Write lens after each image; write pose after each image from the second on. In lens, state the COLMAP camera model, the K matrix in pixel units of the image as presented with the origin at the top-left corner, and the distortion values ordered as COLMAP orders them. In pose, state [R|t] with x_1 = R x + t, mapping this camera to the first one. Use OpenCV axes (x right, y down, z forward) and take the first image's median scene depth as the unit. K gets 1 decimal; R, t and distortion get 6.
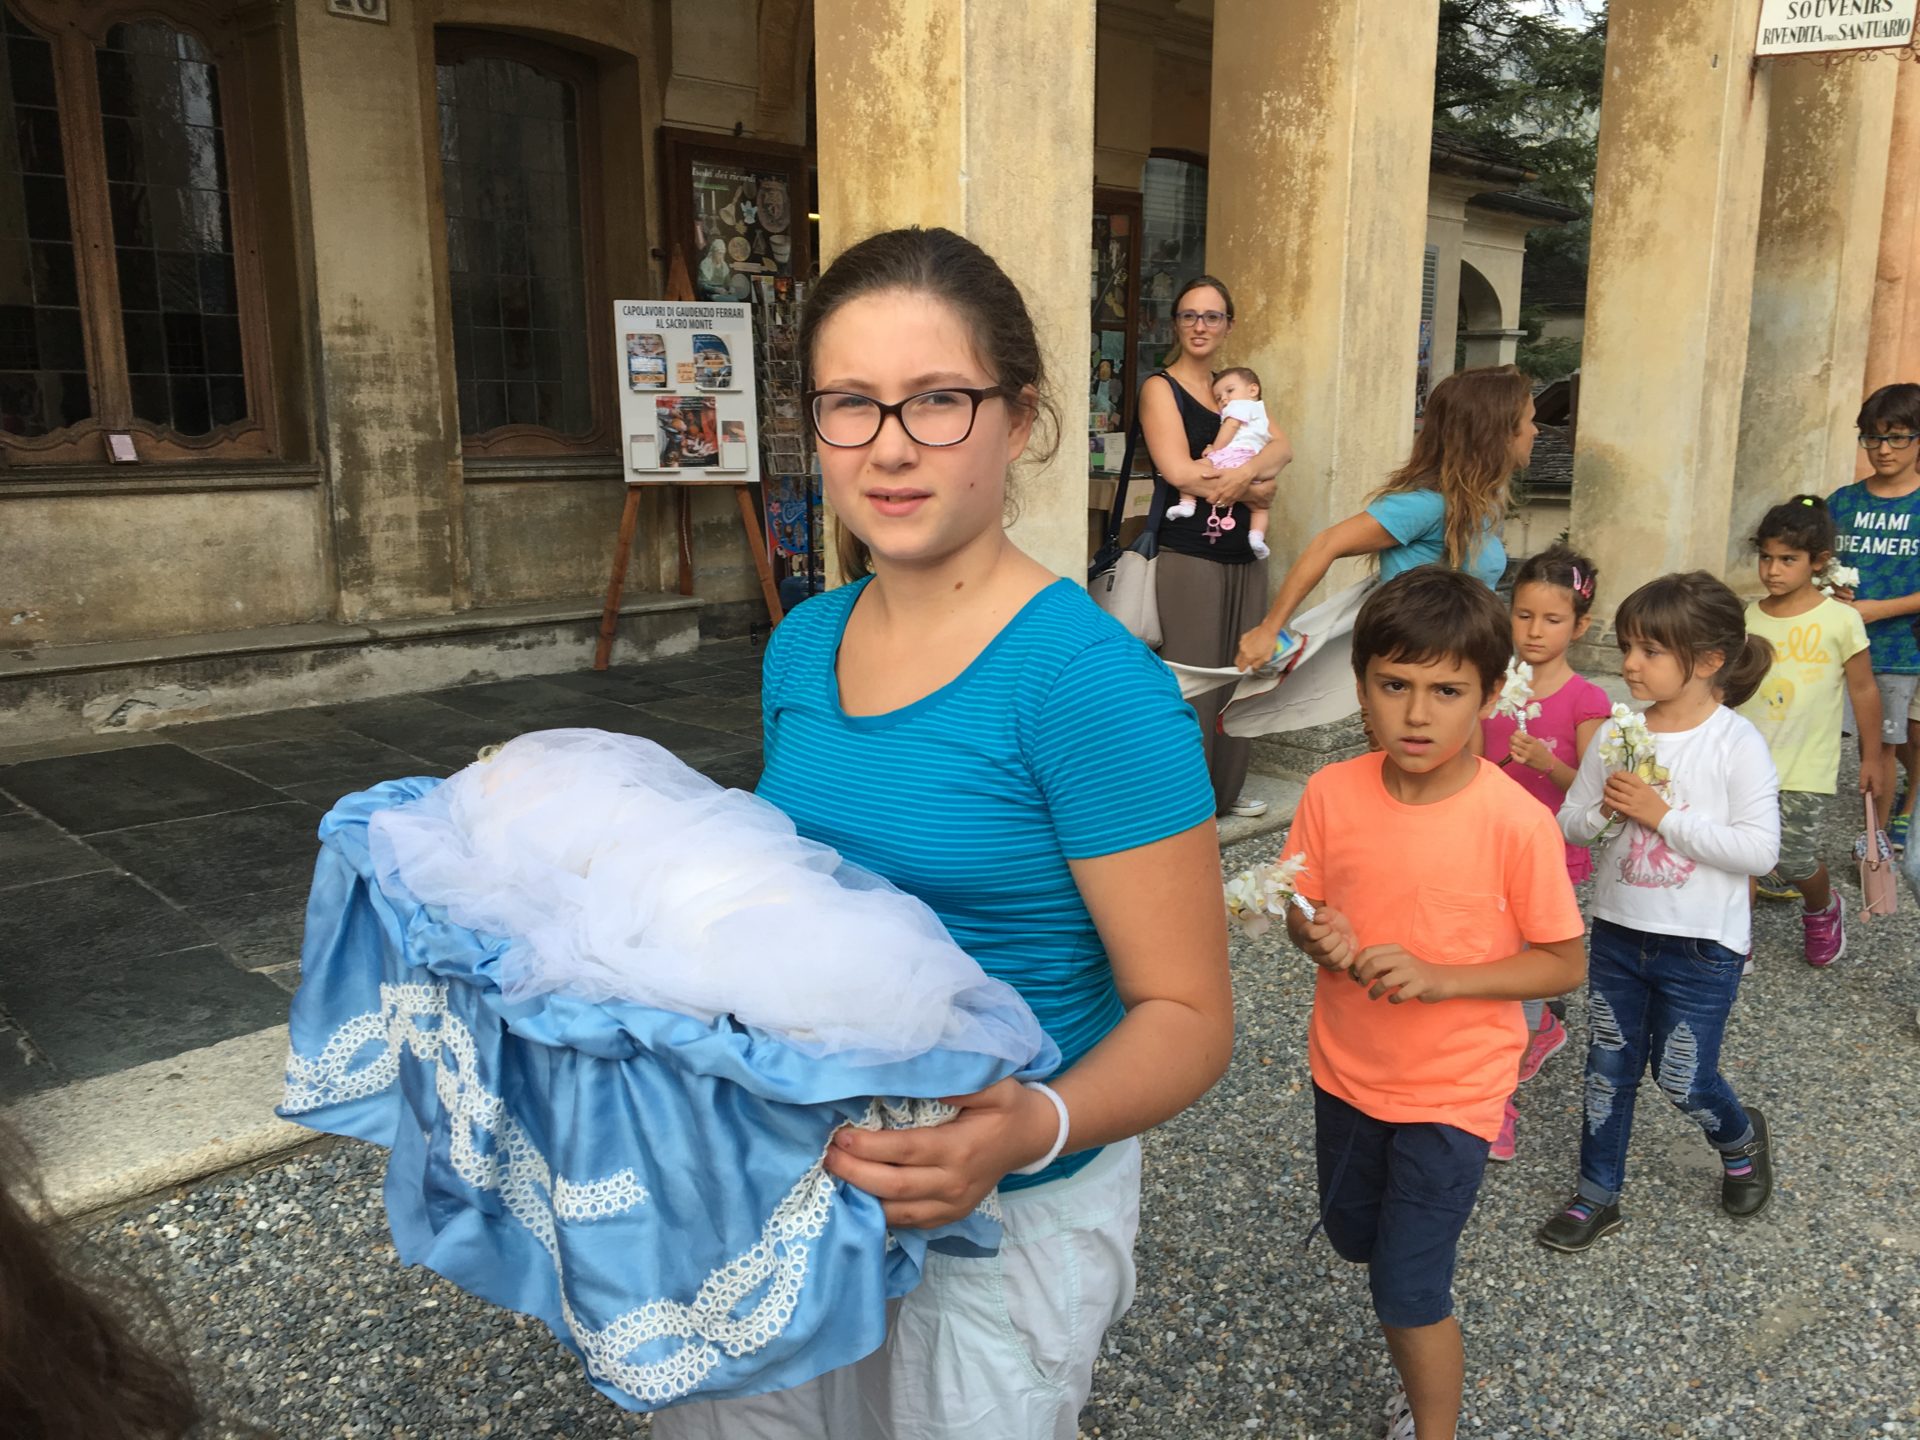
lens RADIAL K [[1636.7, 0, 959.8], [0, 1636.7, 725.5], [0, 0, 1]] dist [0.058278, -0.075382]
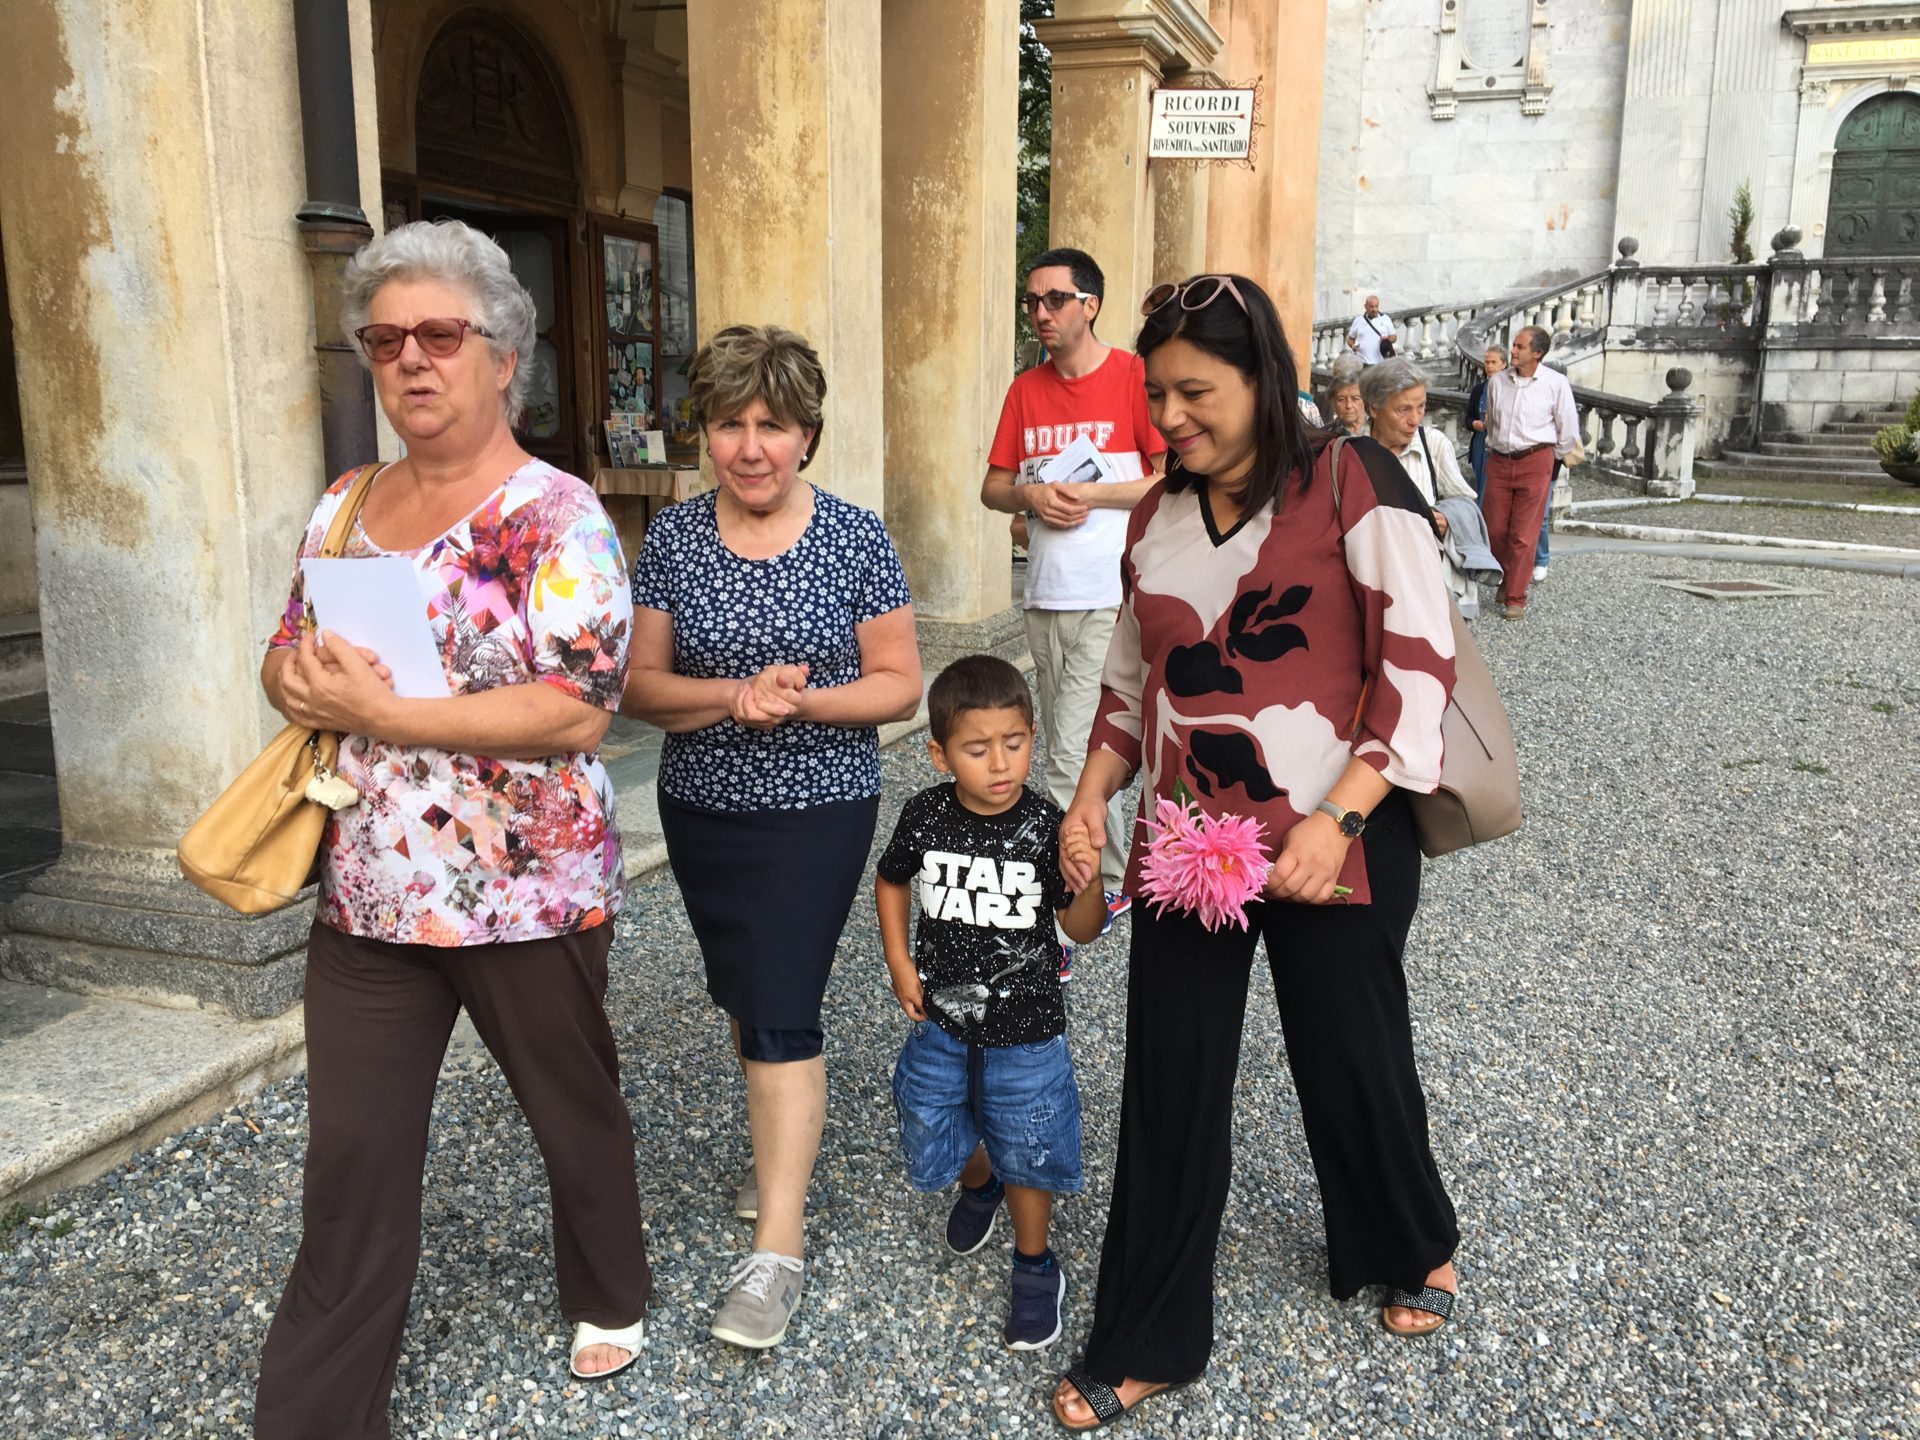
lens RADIAL K [[1636.7, 0, 964.3], [0, 1636.7, 714.7], [0, 0, 1]] dist [0.058278, -0.075382]
pose [[0.899654, -0.081085, 0.429009, -0.404151], [0.085551, 0.996294, 0.008901, 0.055414], [-0.428141, 0.028695, 0.903256, -0.246799]]
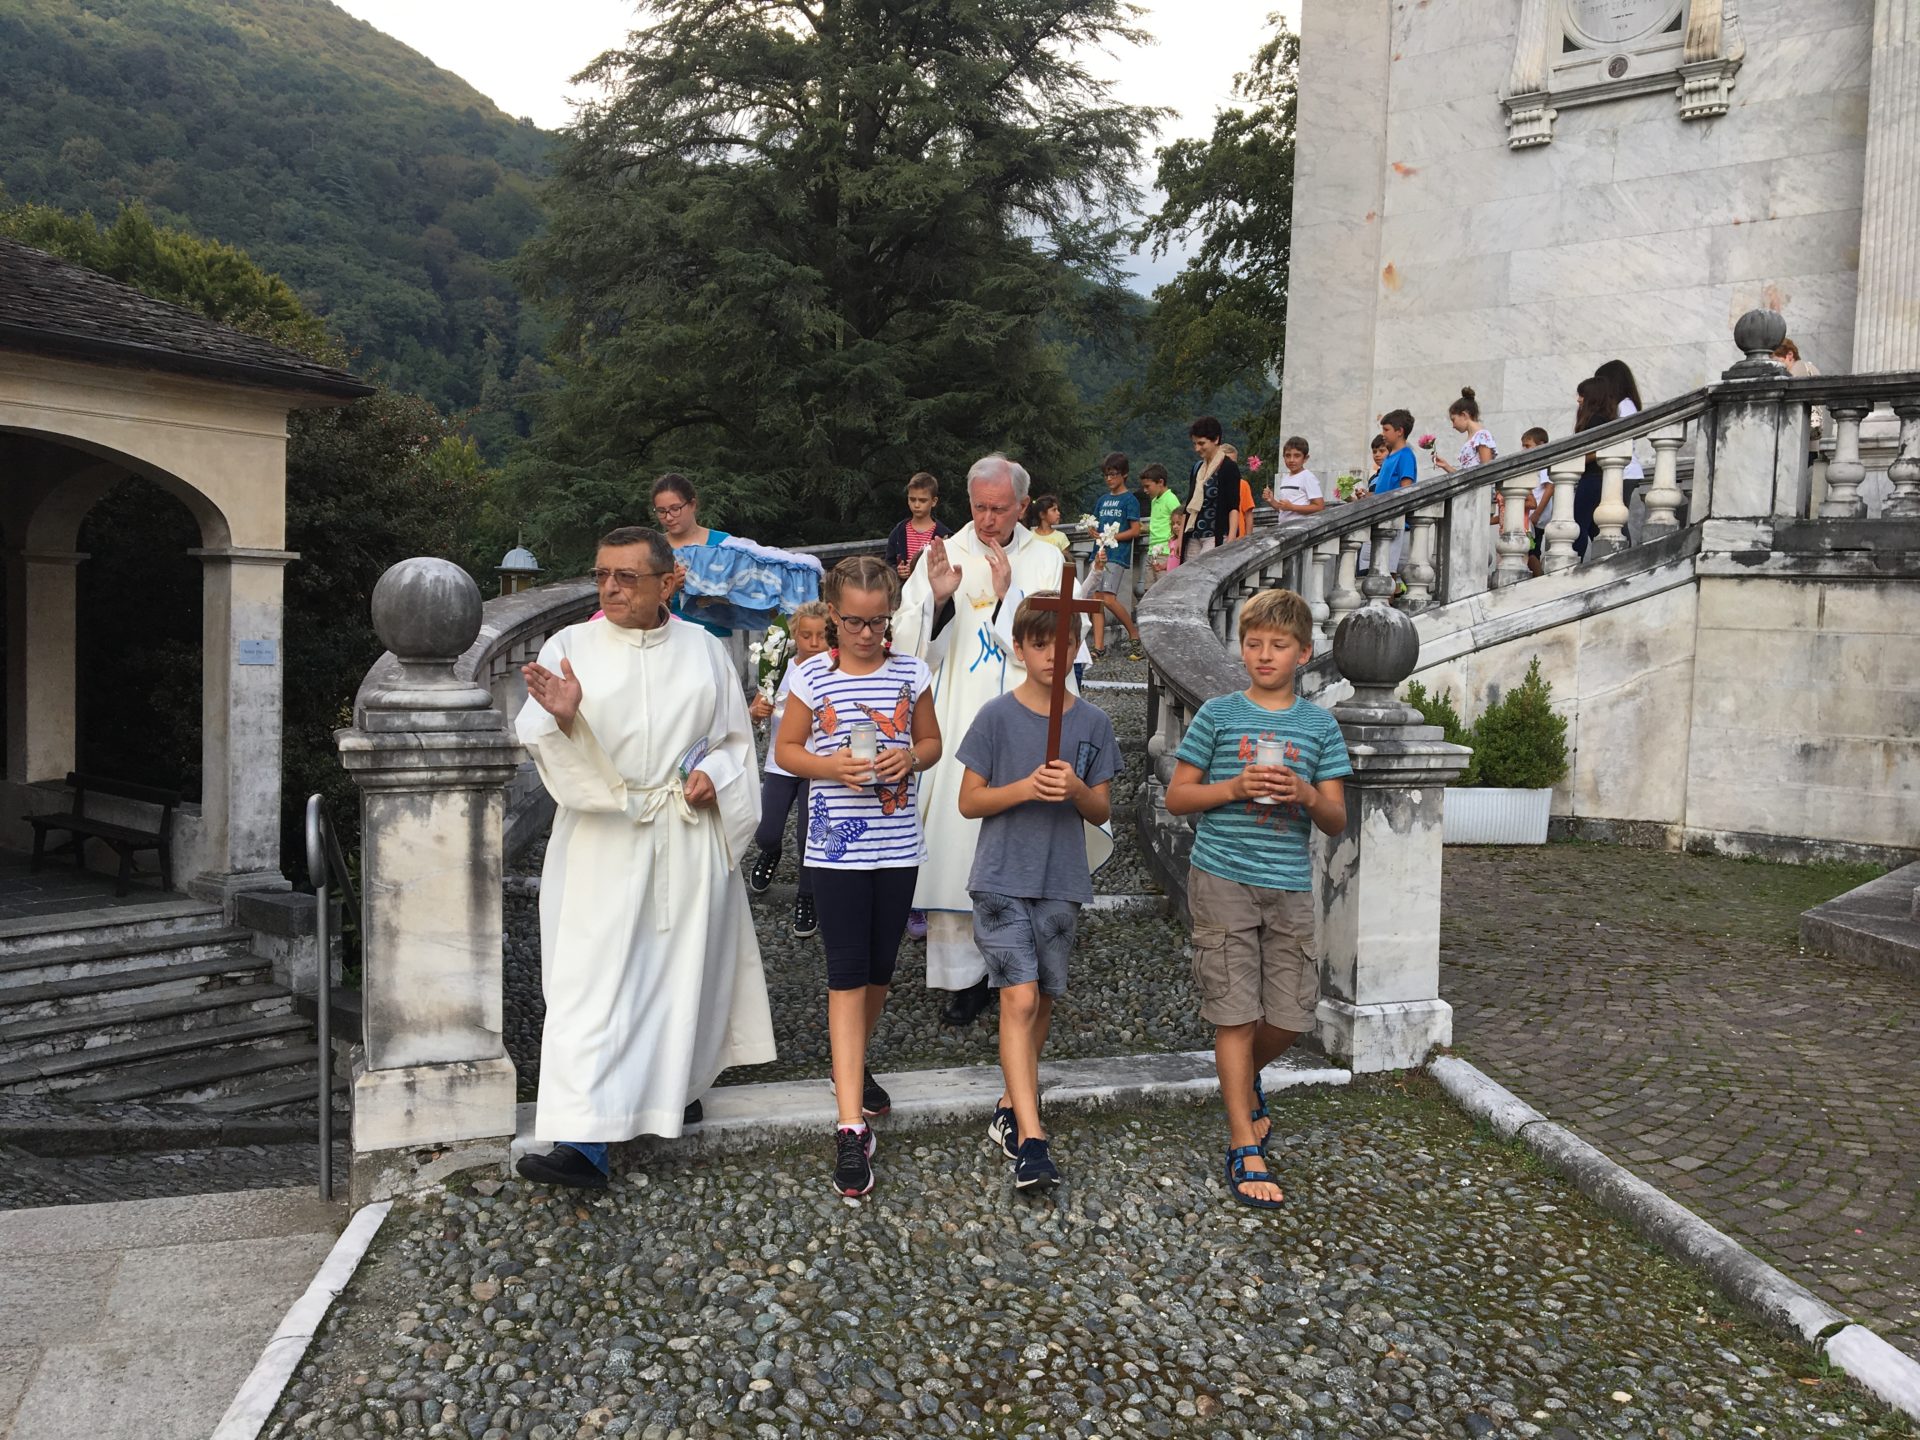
lens RADIAL K [[1636.7, 0, 958.3], [0, 1636.7, 717.5], [0, 0, 1]] dist [0.058278, -0.075382]
pose [[0.996268, 0.021664, 0.083553, 2.020781], [-0.009242, 0.989200, -0.146280, -0.280261], [-0.085820, 0.144962, 0.985708, 1.188480]]
